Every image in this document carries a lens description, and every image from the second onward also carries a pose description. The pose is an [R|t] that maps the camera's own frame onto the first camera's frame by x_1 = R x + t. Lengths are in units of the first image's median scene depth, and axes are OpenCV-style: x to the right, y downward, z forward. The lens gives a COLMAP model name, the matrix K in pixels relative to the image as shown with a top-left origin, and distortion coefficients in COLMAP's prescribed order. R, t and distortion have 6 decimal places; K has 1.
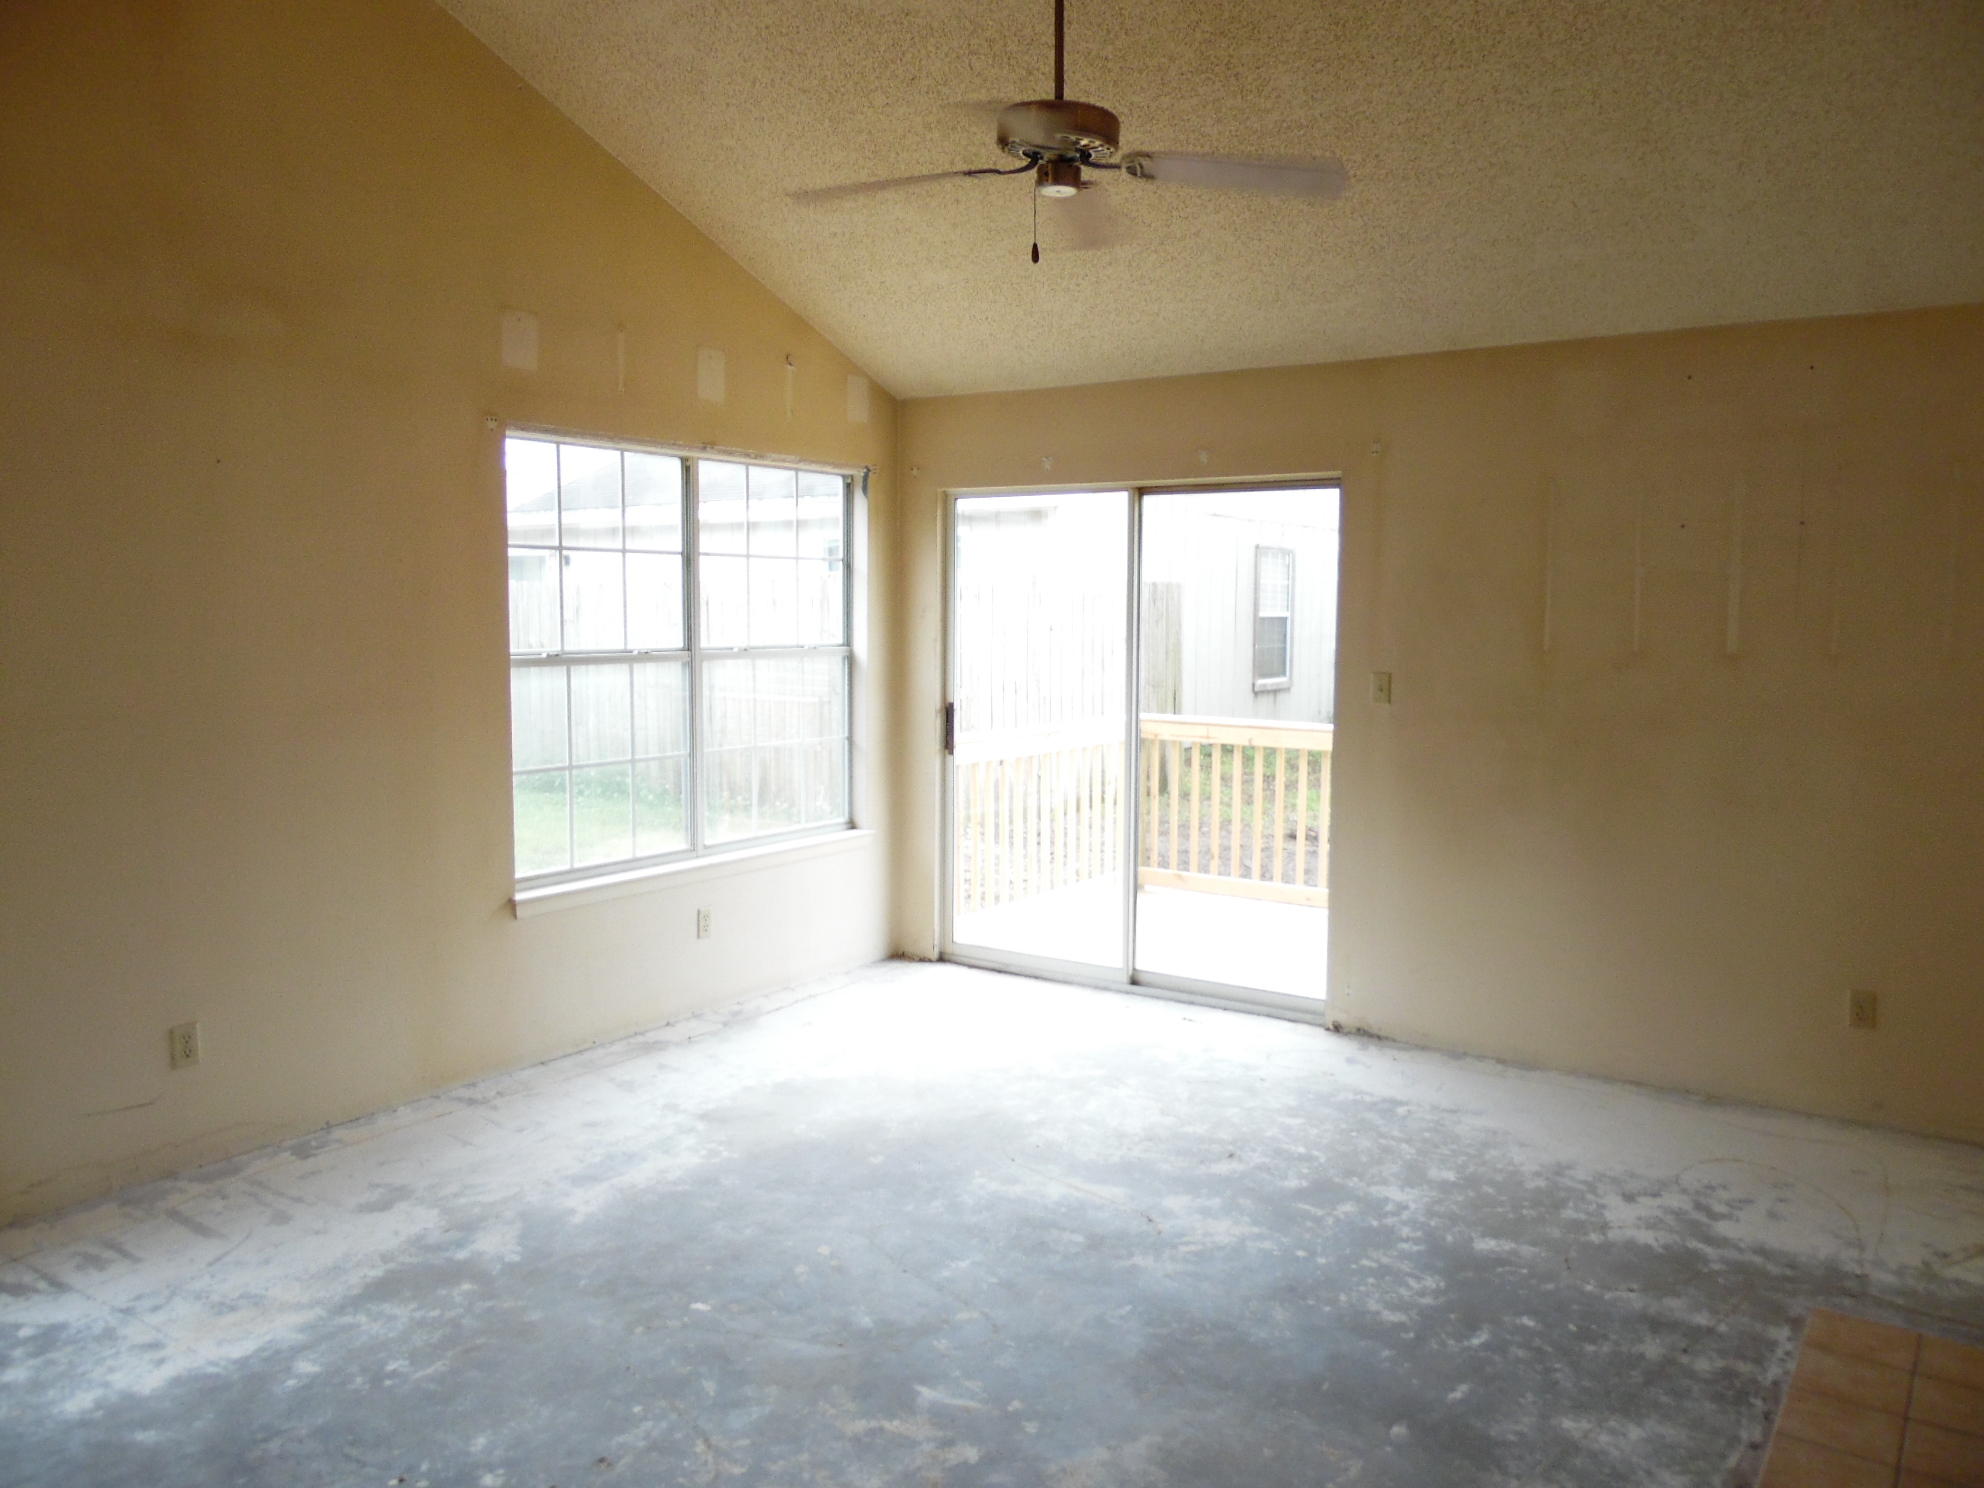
lens RADIAL K [[1492.5, 0, 1001.6], [0, 1492.5, 744.6], [0, 0, 1]] dist [-0.036526, 0.076100]
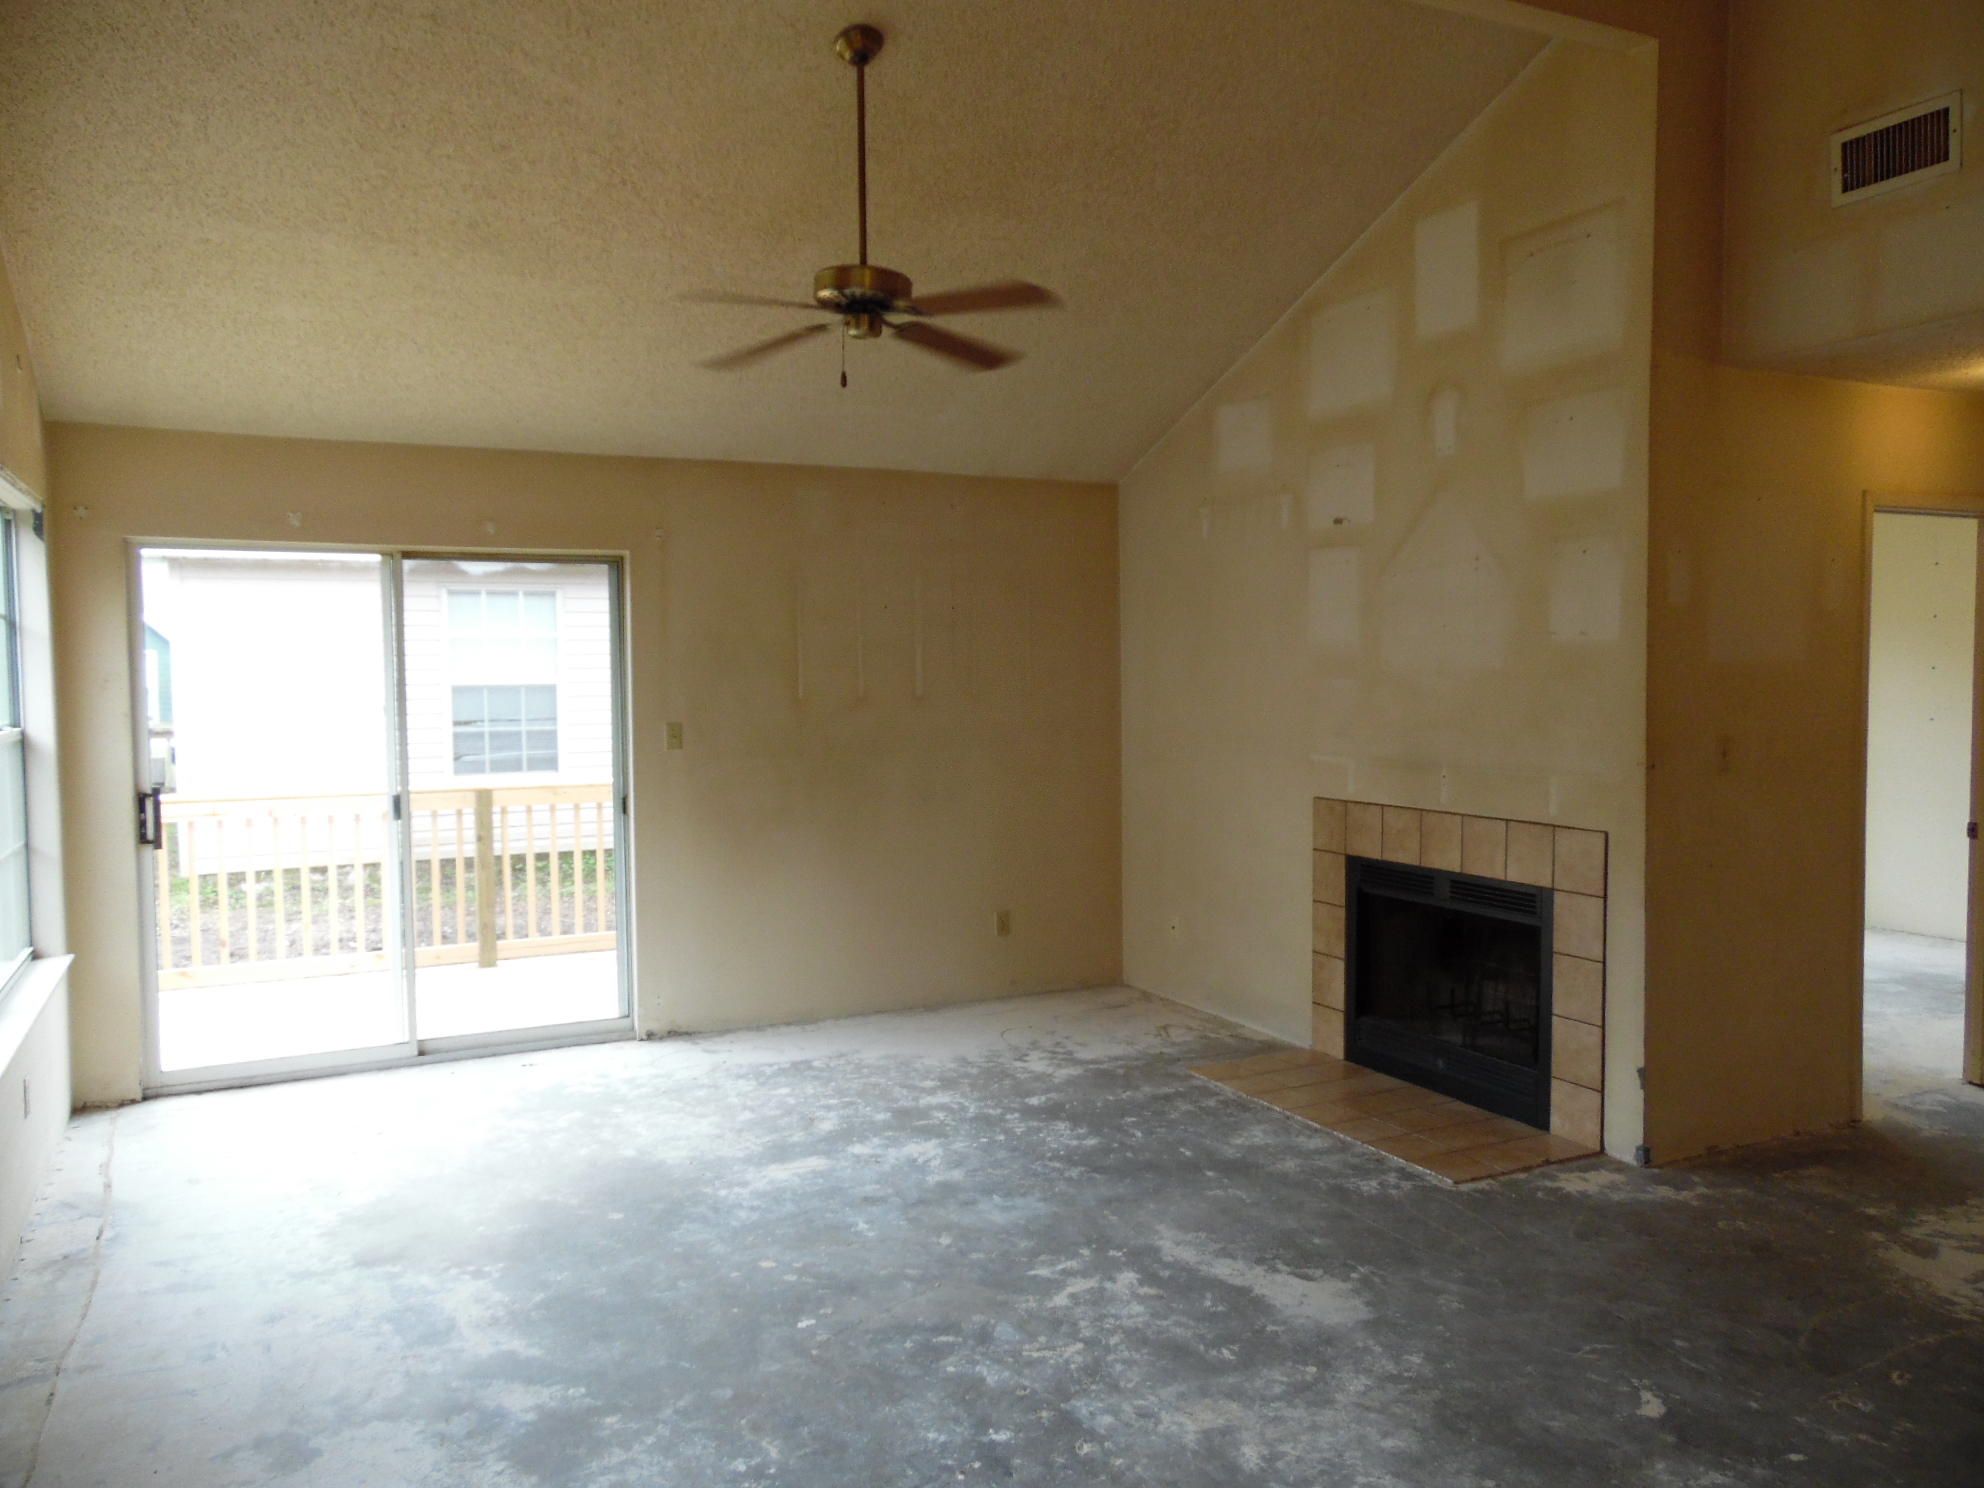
lens RADIAL K [[1492.5, 0, 1001.6], [0, 1492.5, 744.6], [0, 0, 1]] dist [-0.036526, 0.076100]
pose [[0.477710, -0.056905, 0.876673, -0.840889], [0.092964, 0.995572, 0.013965, -0.030553], [-0.873585, 0.074828, 0.480884, 0.265853]]
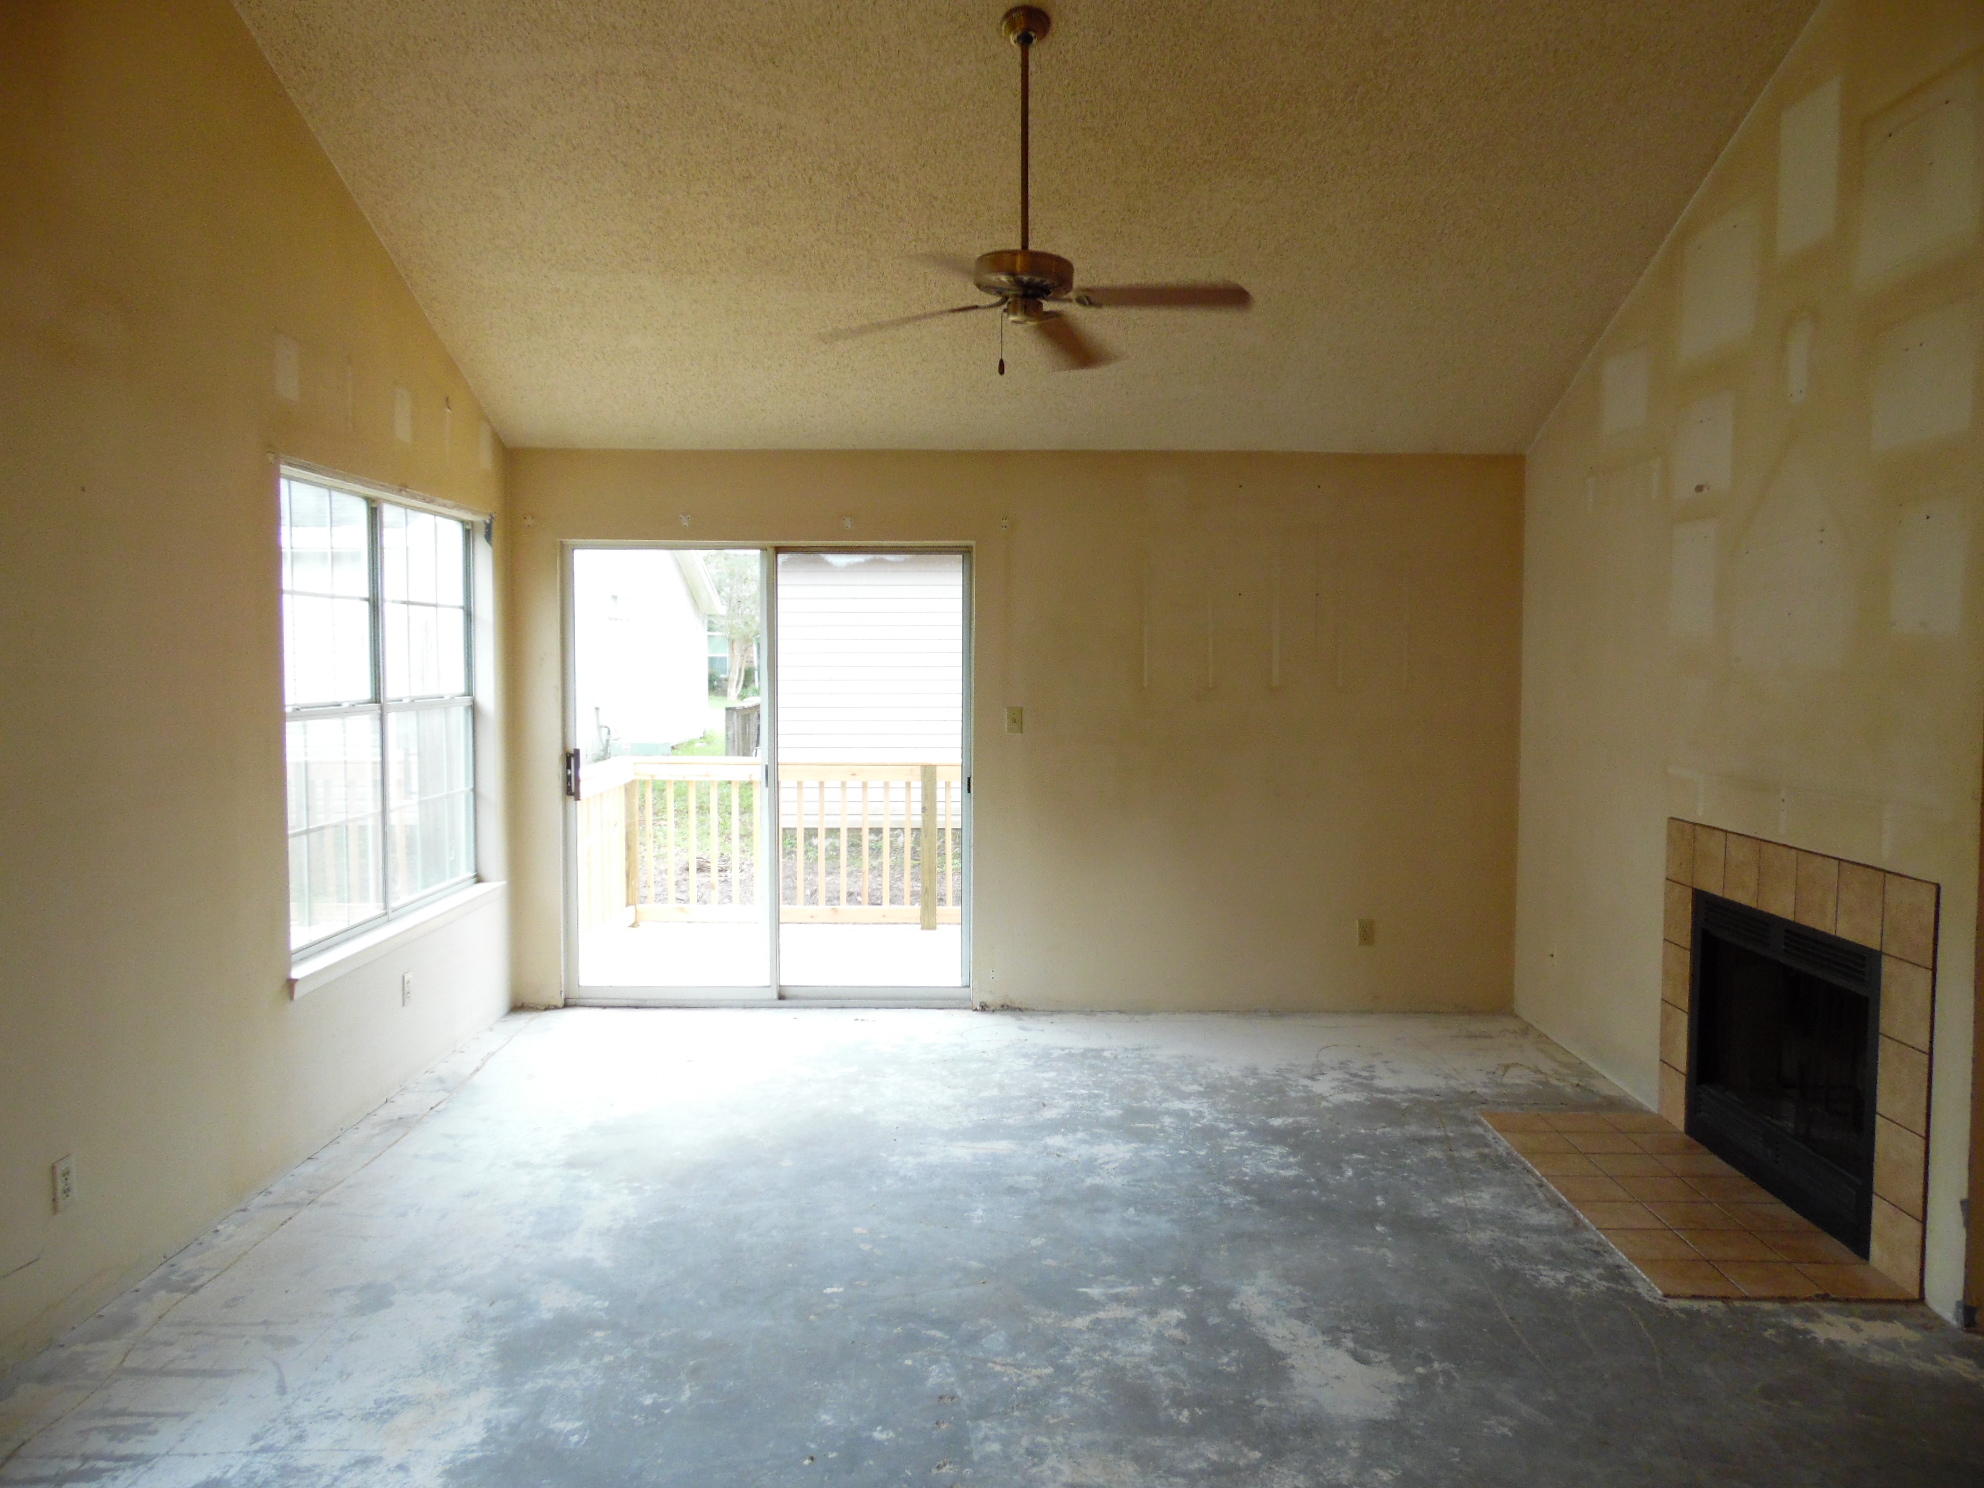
lens RADIAL K [[1492.5, 0, 1001.6], [0, 1492.5, 744.6], [0, 0, 1]] dist [-0.036526, 0.076100]
pose [[0.824781, -0.037332, 0.564219, -0.567319], [0.053562, 0.998490, -0.012231, -0.005127], [-0.562910, 0.040308, 0.825535, 0.001056]]
